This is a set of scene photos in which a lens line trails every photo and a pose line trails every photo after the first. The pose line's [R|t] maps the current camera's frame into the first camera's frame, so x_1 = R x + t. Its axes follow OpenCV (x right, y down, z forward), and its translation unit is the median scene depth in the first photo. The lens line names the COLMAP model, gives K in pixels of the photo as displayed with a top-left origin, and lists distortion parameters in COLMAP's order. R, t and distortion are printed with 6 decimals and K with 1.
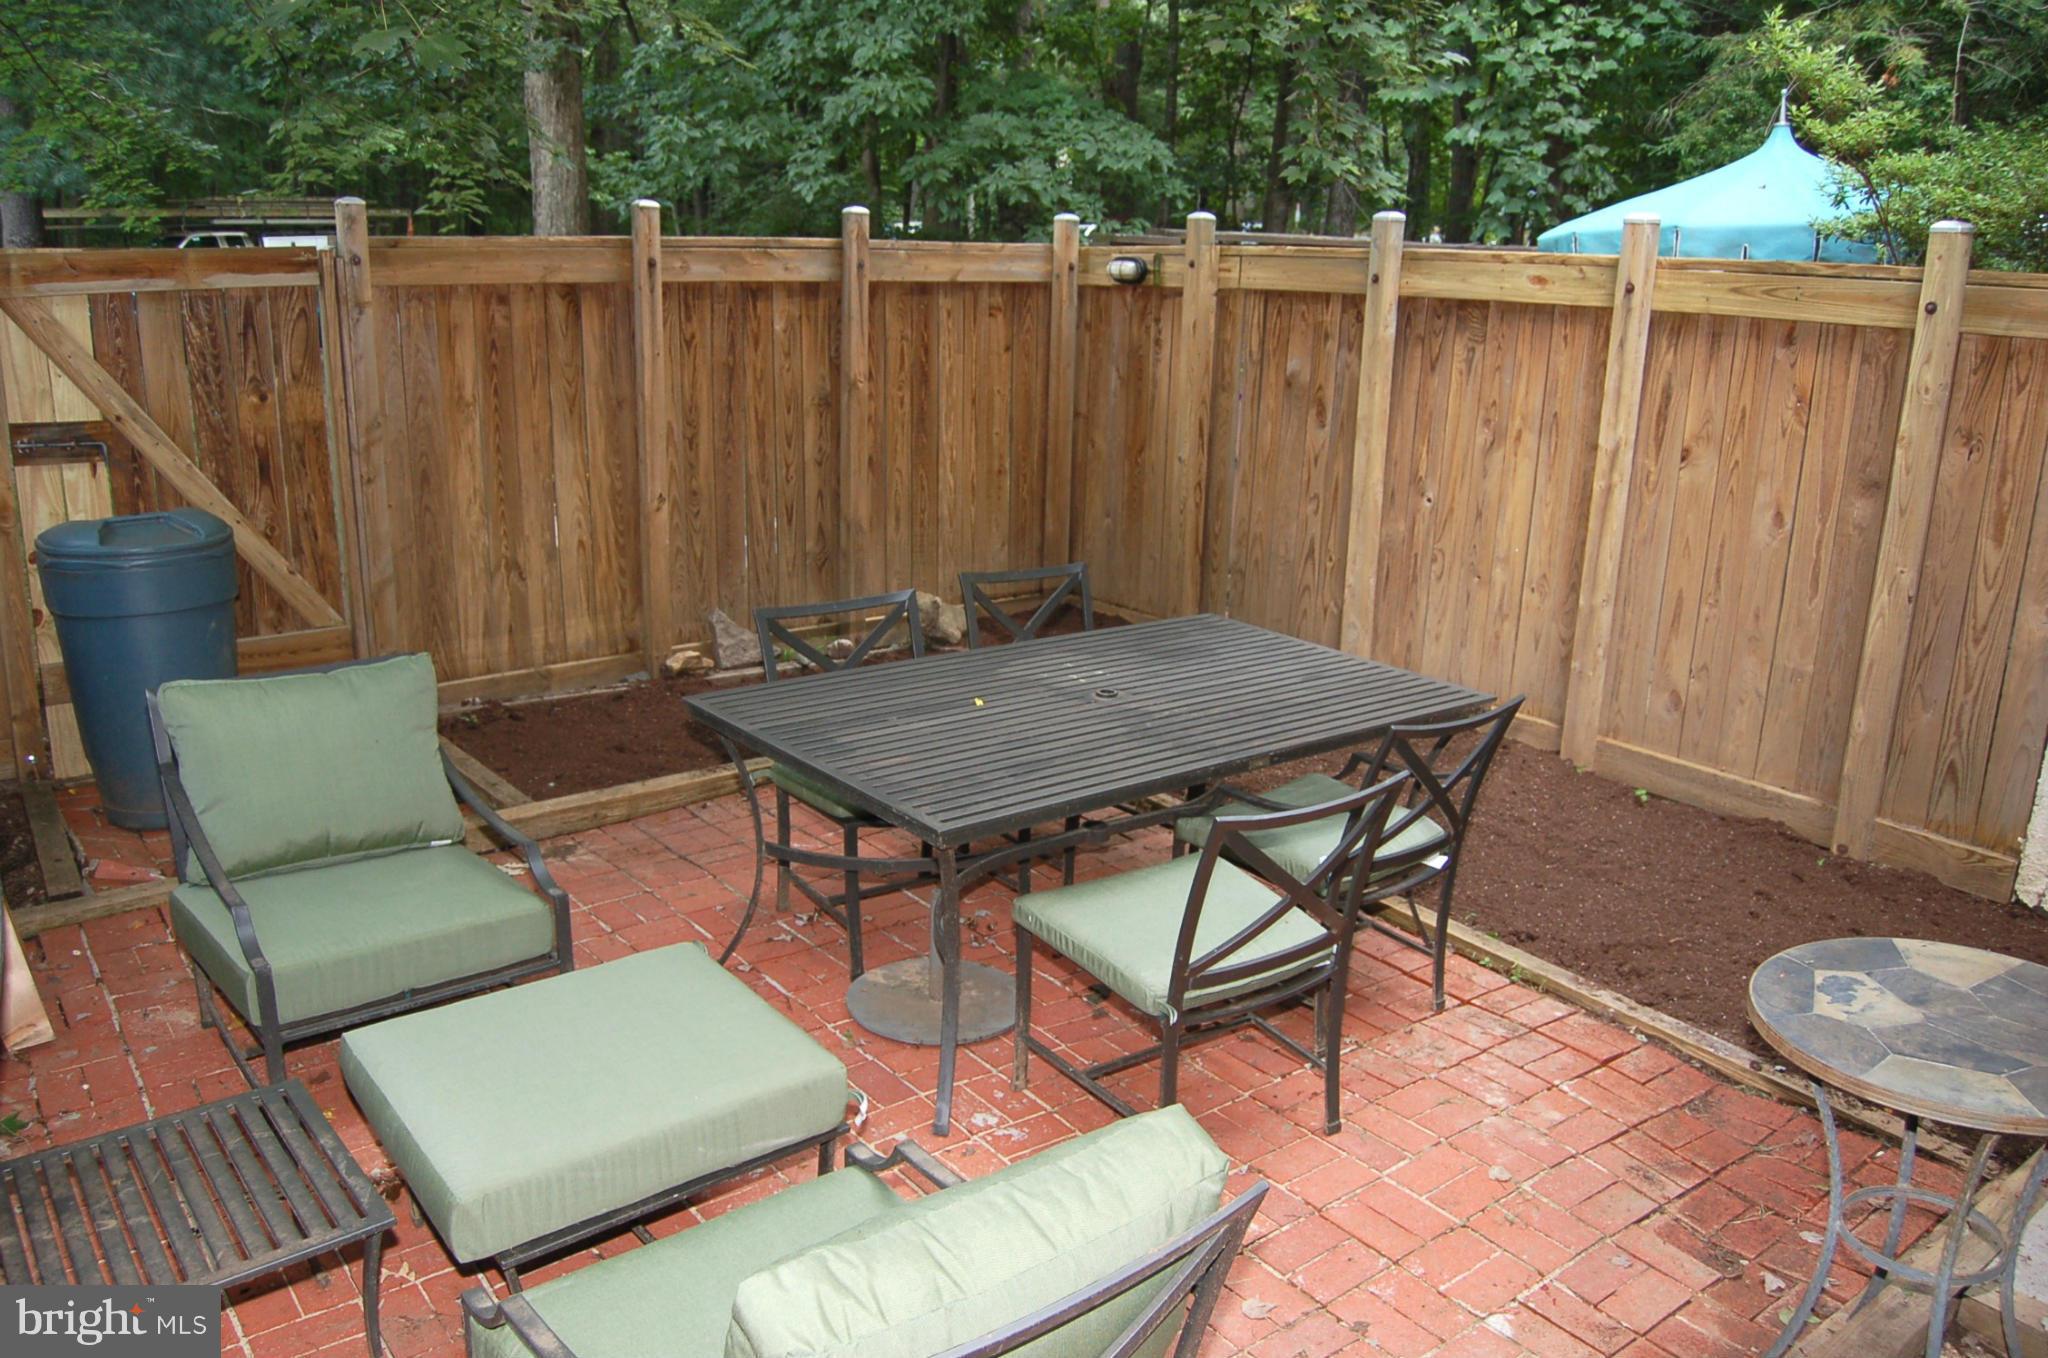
lens RADIAL K [[1600.8, 0, 1026.3], [0, 1600.8, 705.3], [0, 0, 1]] dist [-0.090128, 0.029395]
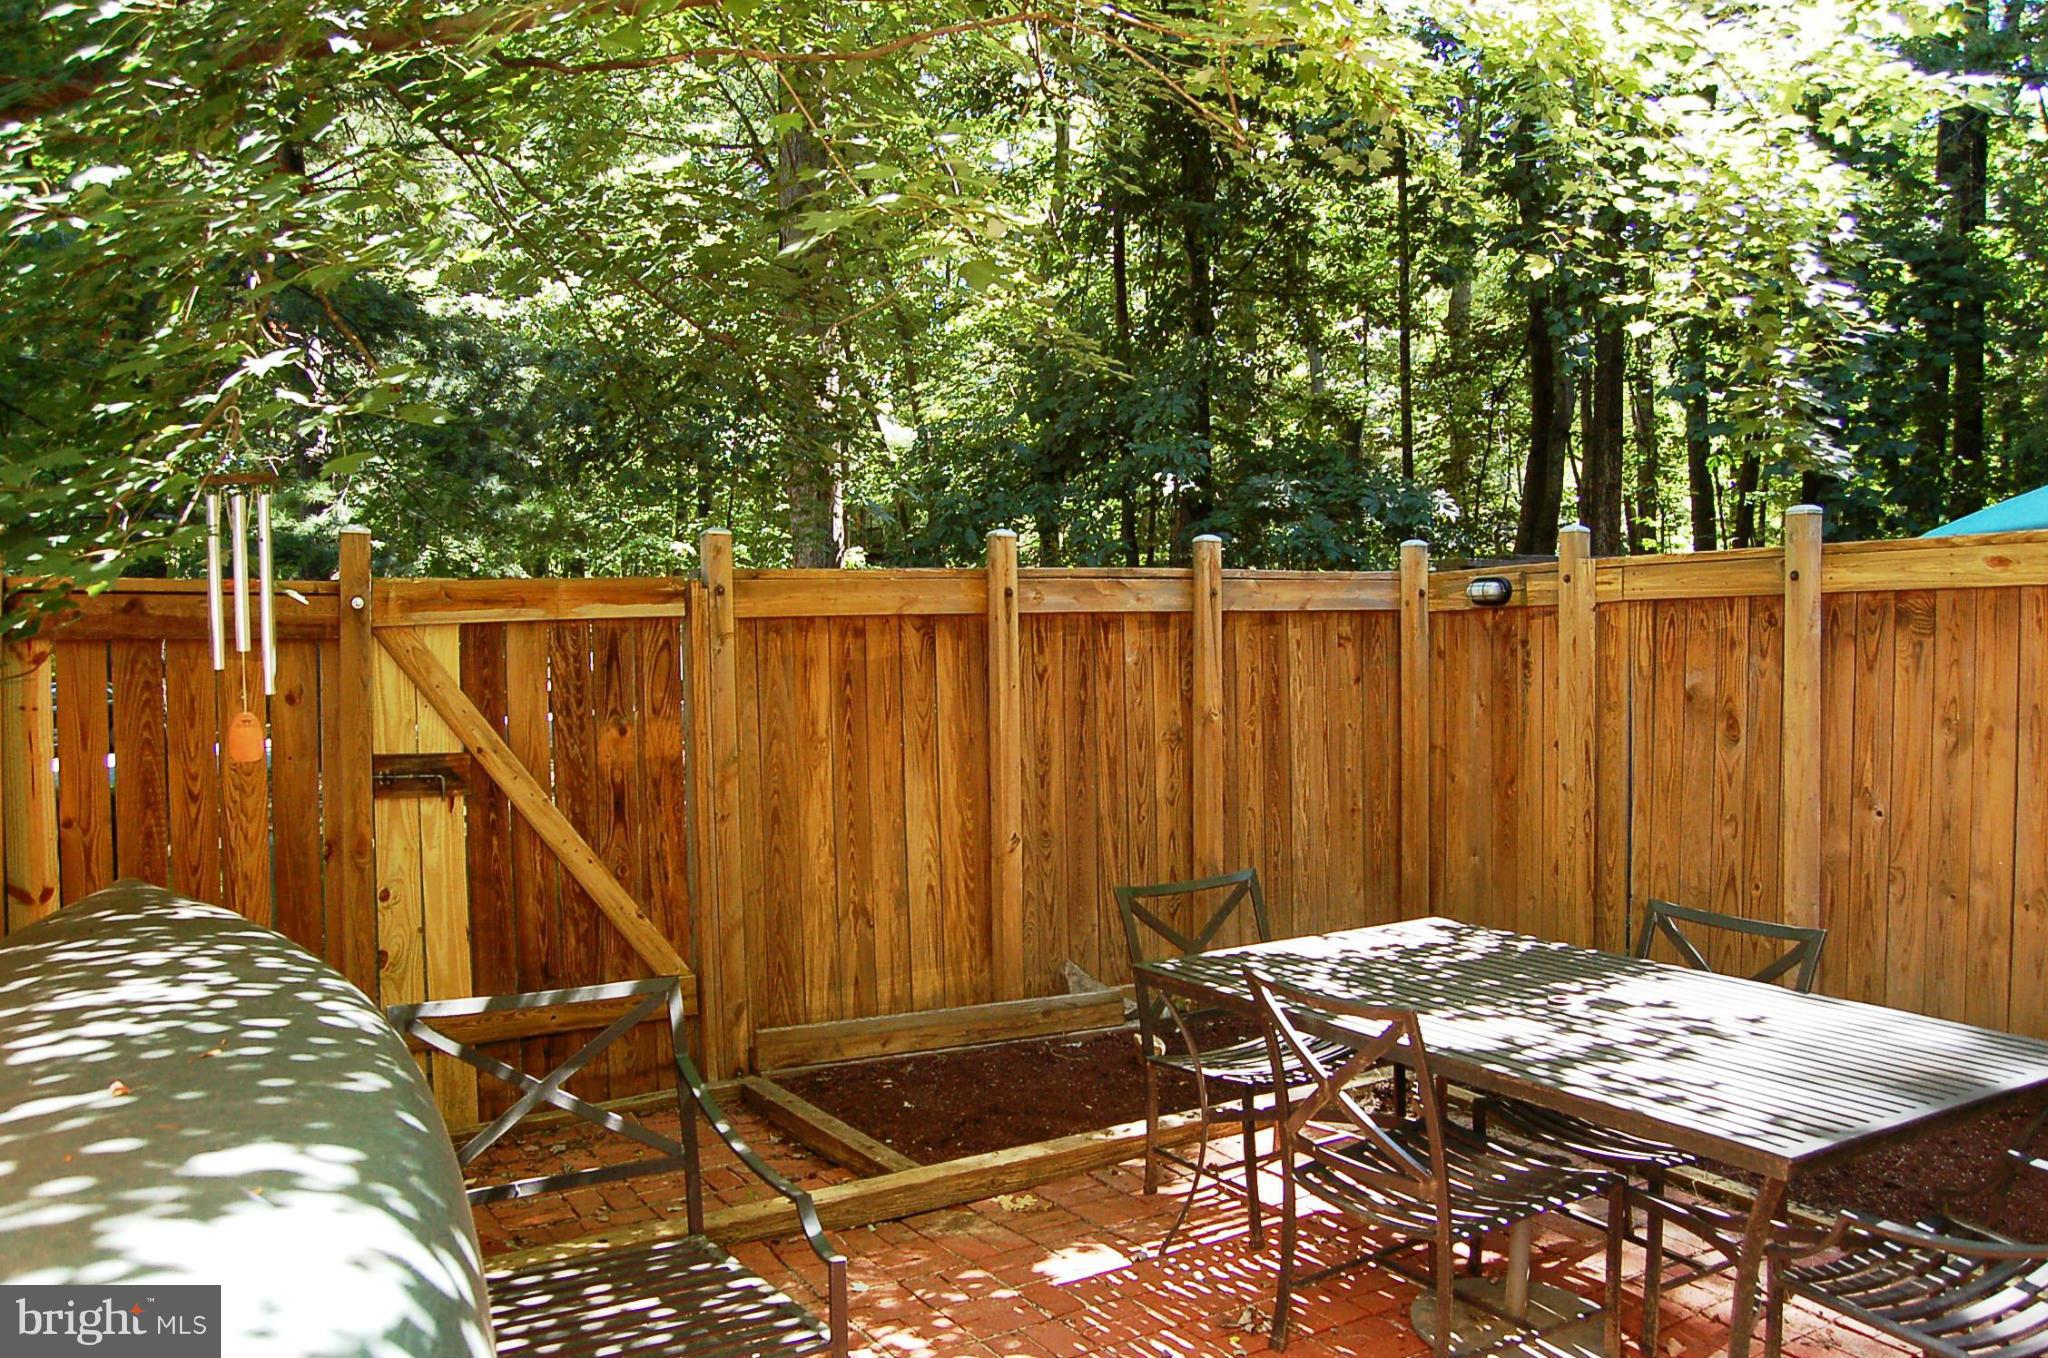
lens RADIAL K [[1600.8, 0, 1026.3], [0, 1600.8, 705.3], [0, 0, 1]] dist [-0.090128, 0.029395]
pose [[0.991504, -0.034422, -0.125437, -0.104795], [0.003626, 0.971288, -0.237879, 0.017457], [0.130023, 0.235404, 0.963161, 0.080648]]
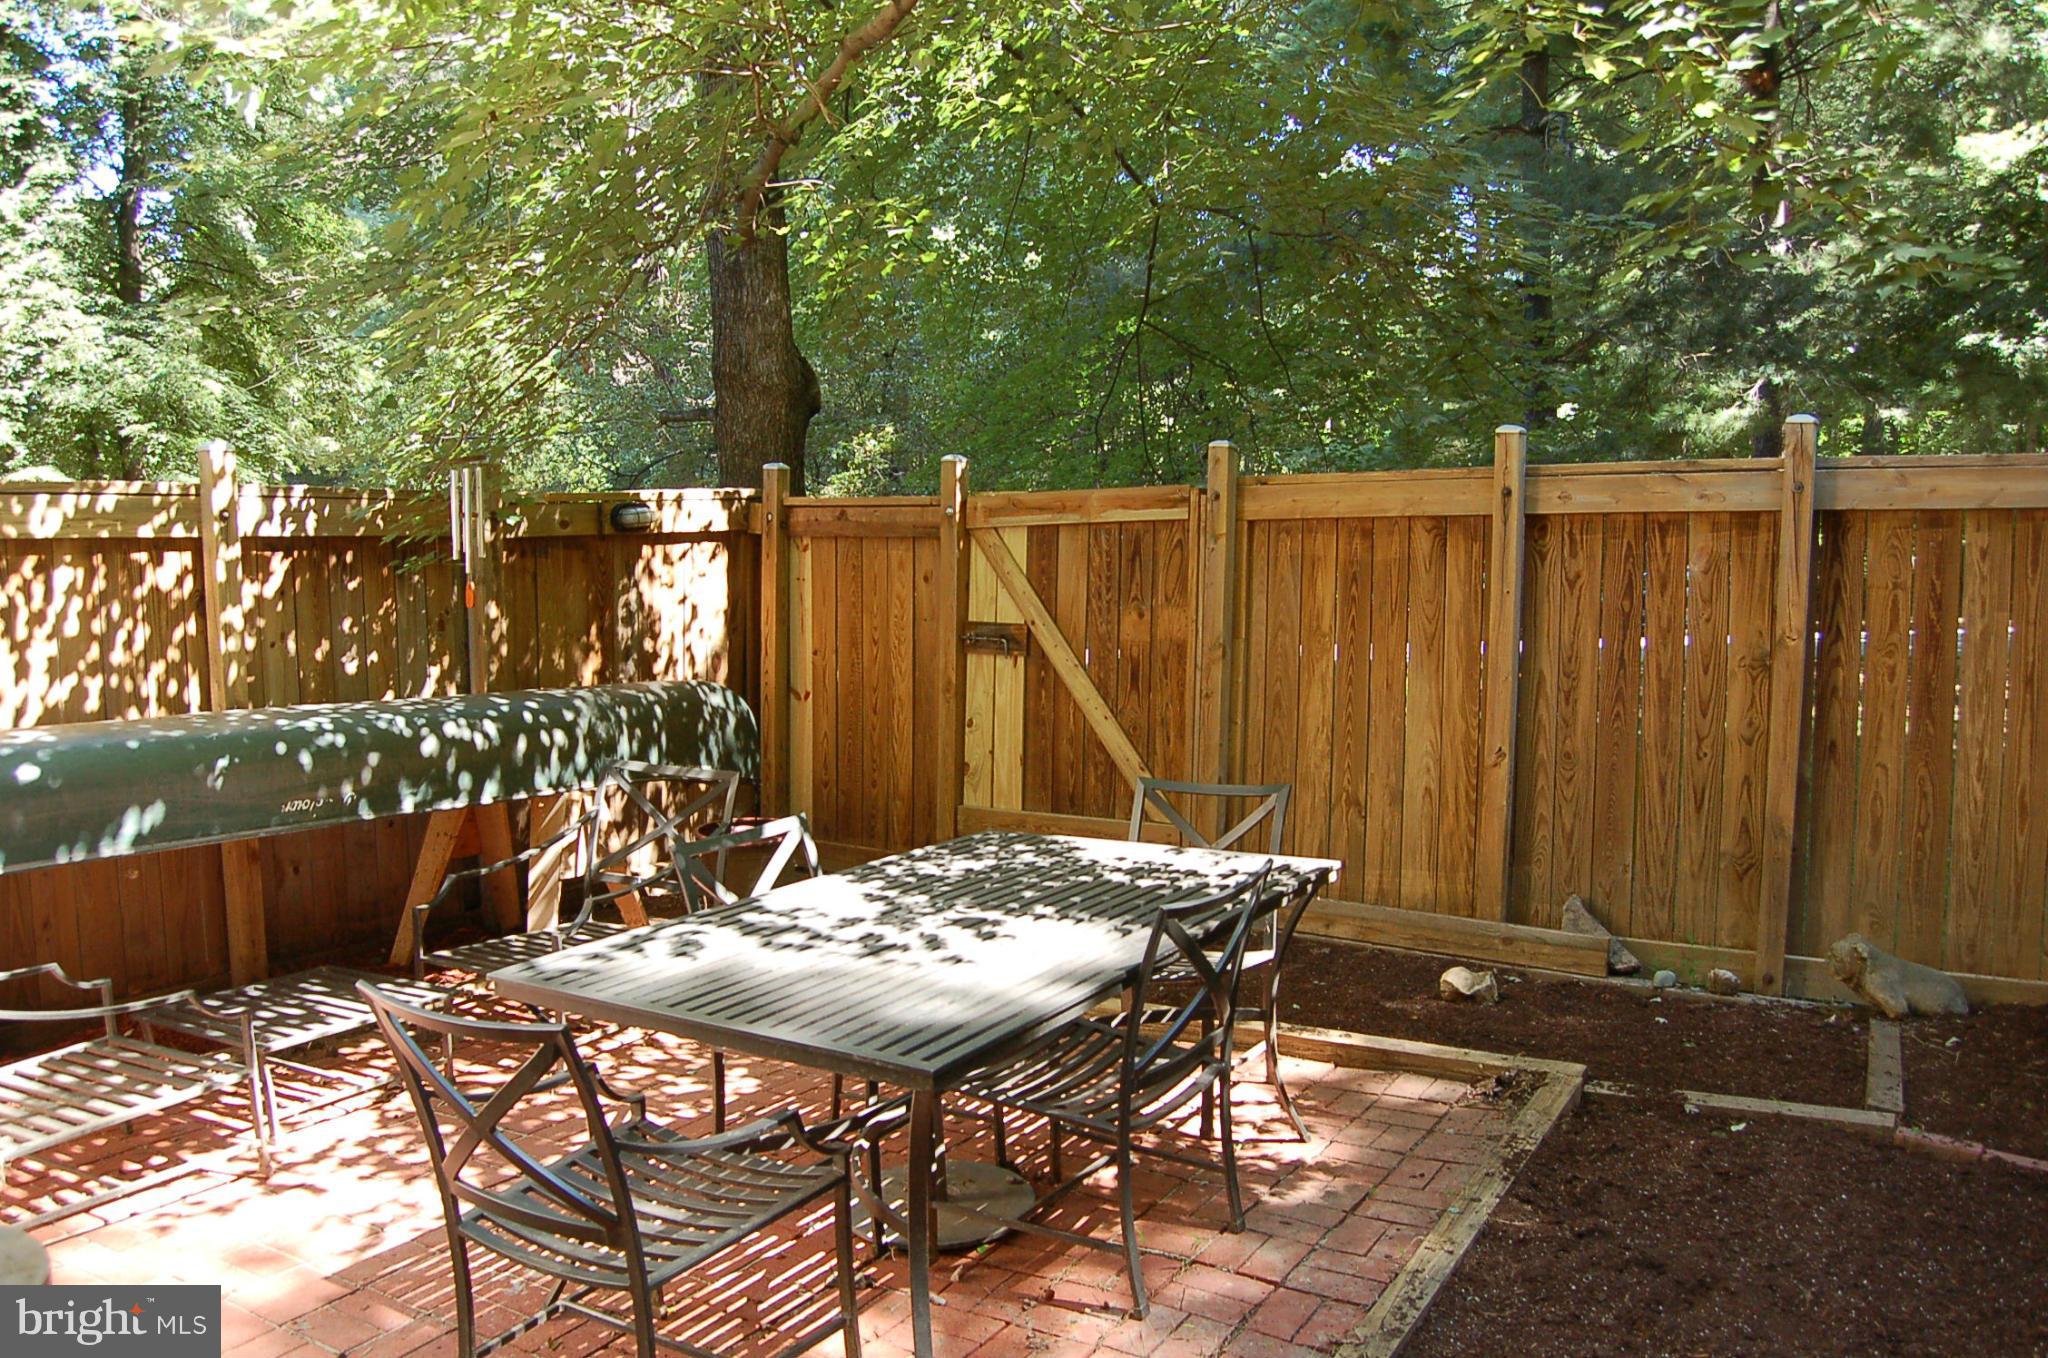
lens RADIAL K [[1600.8, 0, 1026.3], [0, 1600.8, 705.3], [0, 0, 1]] dist [-0.090128, 0.029395]
pose [[0.356138, 0.065642, -0.932125, 0.508704], [-0.242723, 0.969788, -0.024443, -0.071514], [0.902359, 0.234953, 0.361311, 0.445169]]
